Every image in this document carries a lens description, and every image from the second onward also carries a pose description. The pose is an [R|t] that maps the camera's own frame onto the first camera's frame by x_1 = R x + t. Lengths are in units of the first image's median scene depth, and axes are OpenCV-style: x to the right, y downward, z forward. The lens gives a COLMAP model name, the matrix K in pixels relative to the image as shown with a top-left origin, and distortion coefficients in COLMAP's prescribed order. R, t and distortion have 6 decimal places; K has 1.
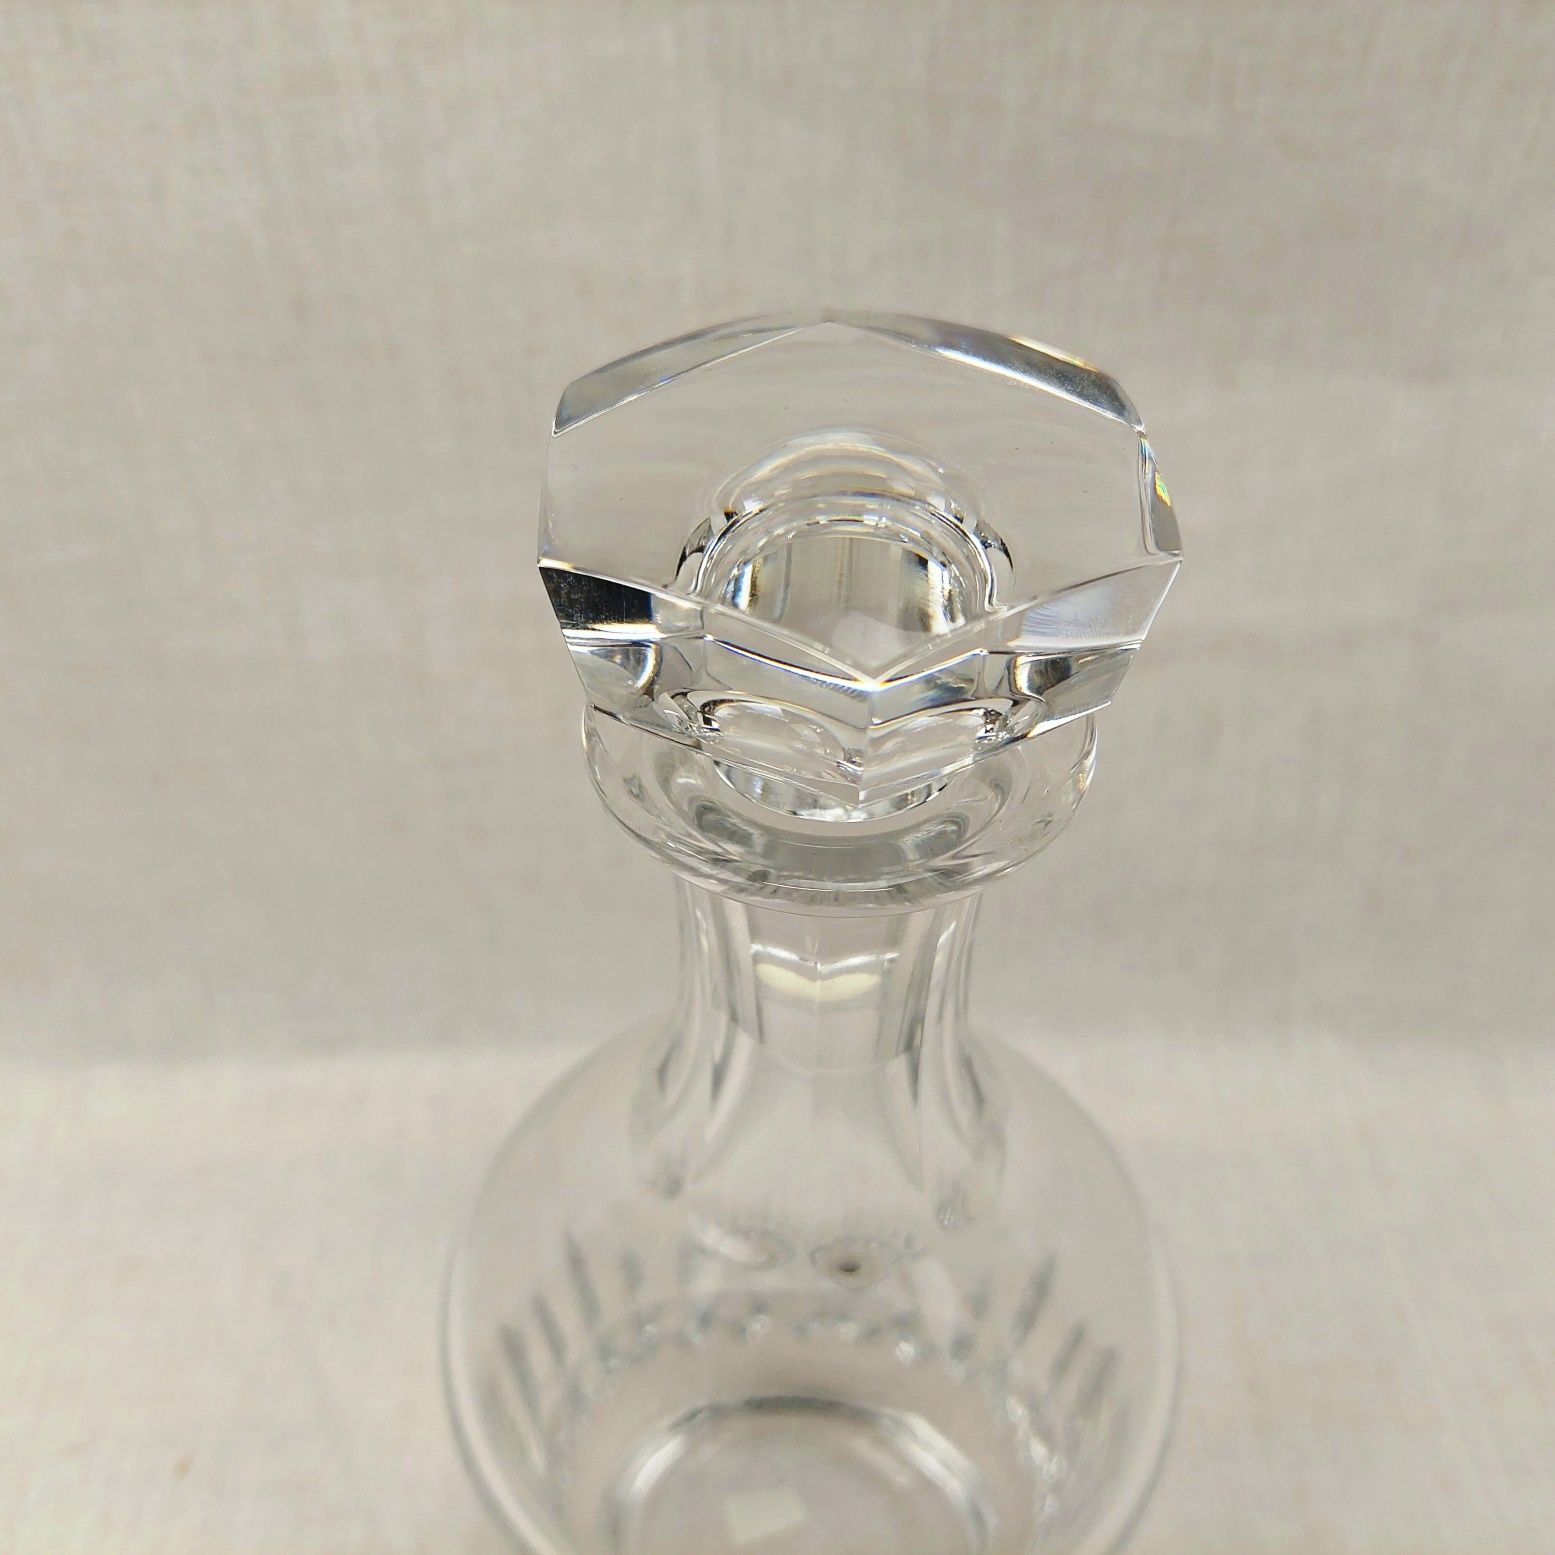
lens RADIAL K [[1584.6, 0, 770.1], [0, 1584.6, 784.9], [0, 0, 1]] dist [-0.068690, 0.000000]
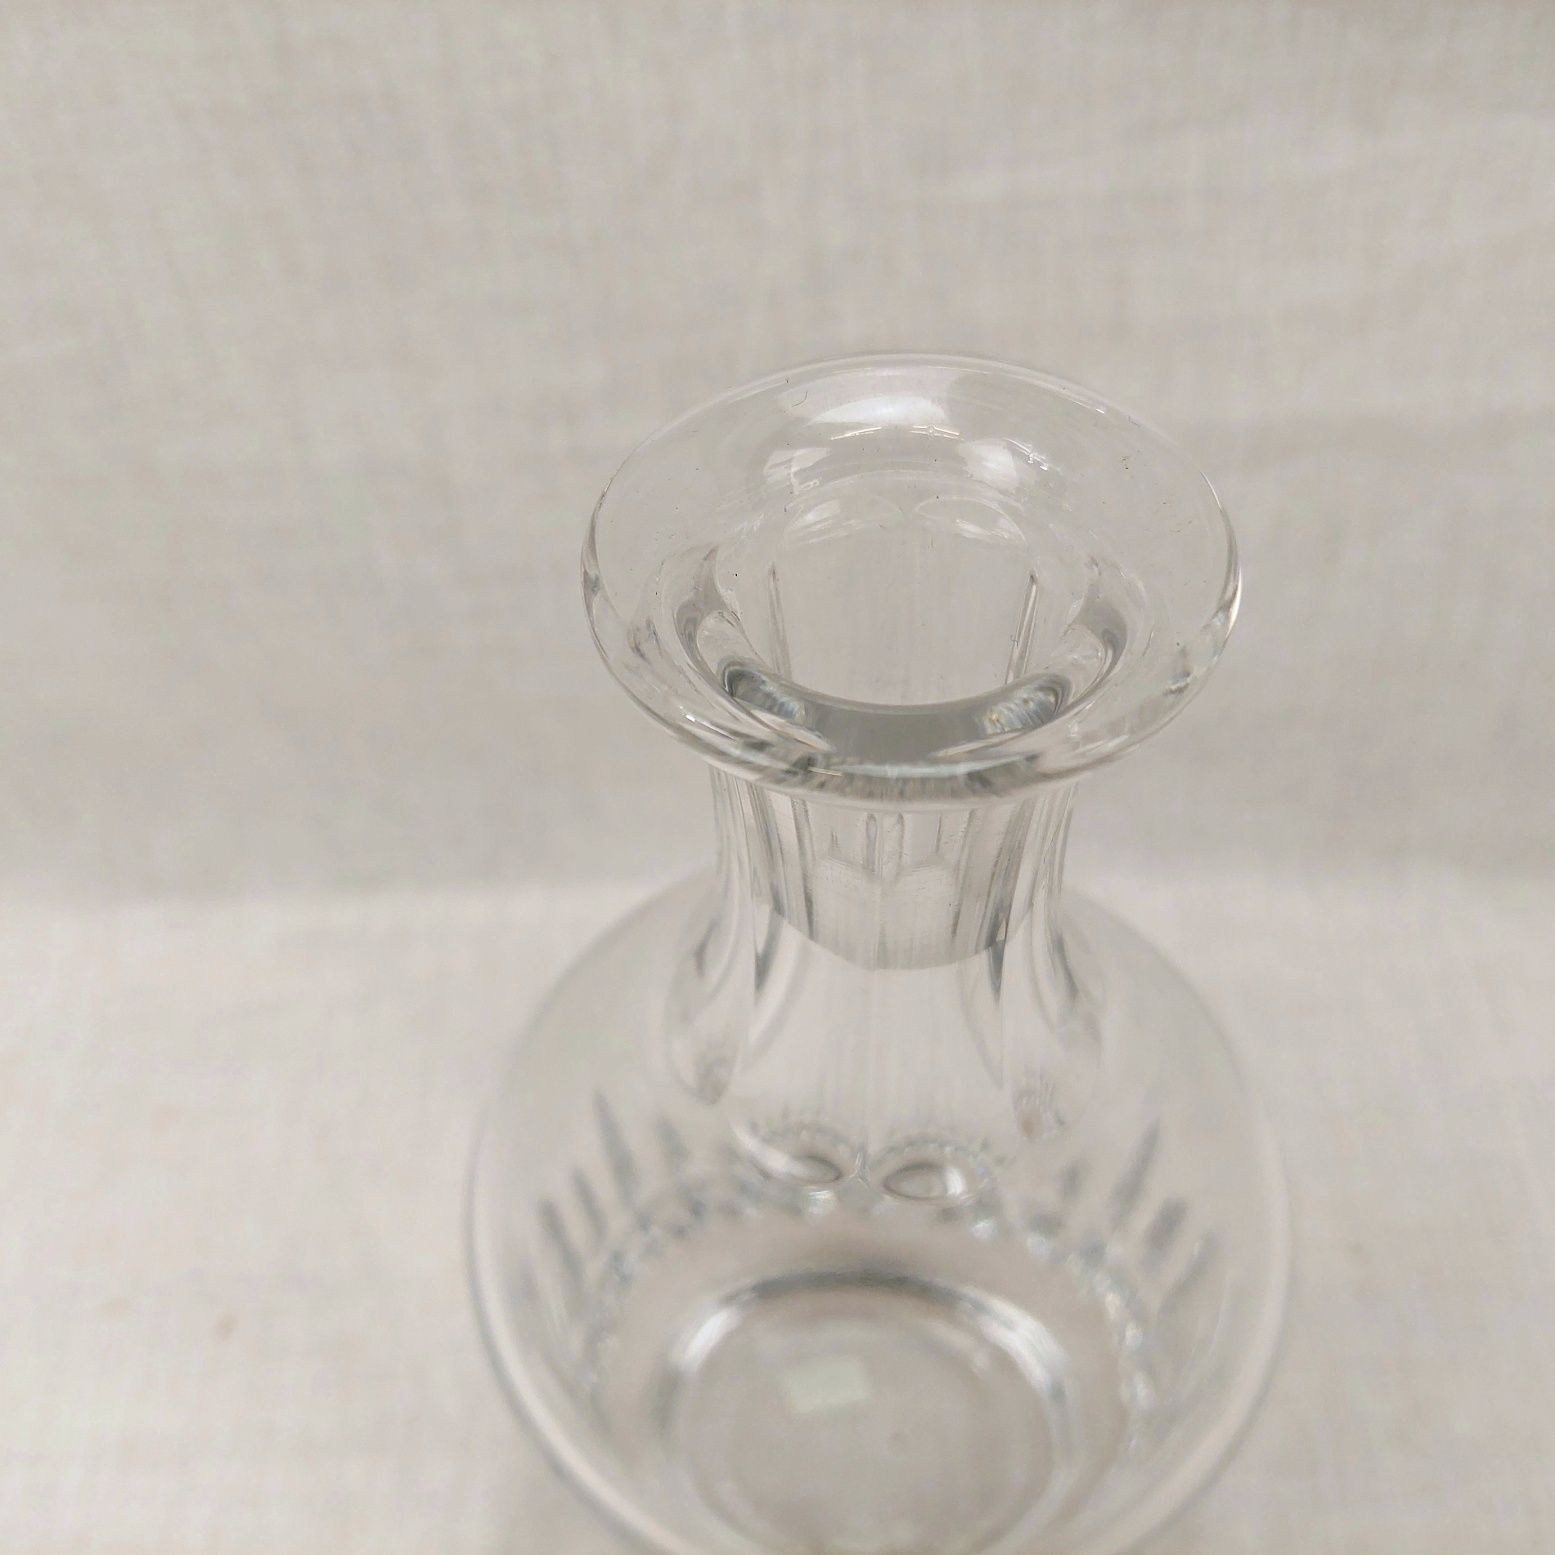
lens RADIAL K [[1584.6, 0, 777.3], [0, 1584.6, 791.7], [0, 0, 1]] dist [-0.068690, 0.000000]
pose [[0.998936, -0.001229, -0.046097, 0.008898], [0.007307, 0.991234, 0.131914, -0.012646], [0.045531, -0.132111, 0.990189, 0.114050]]
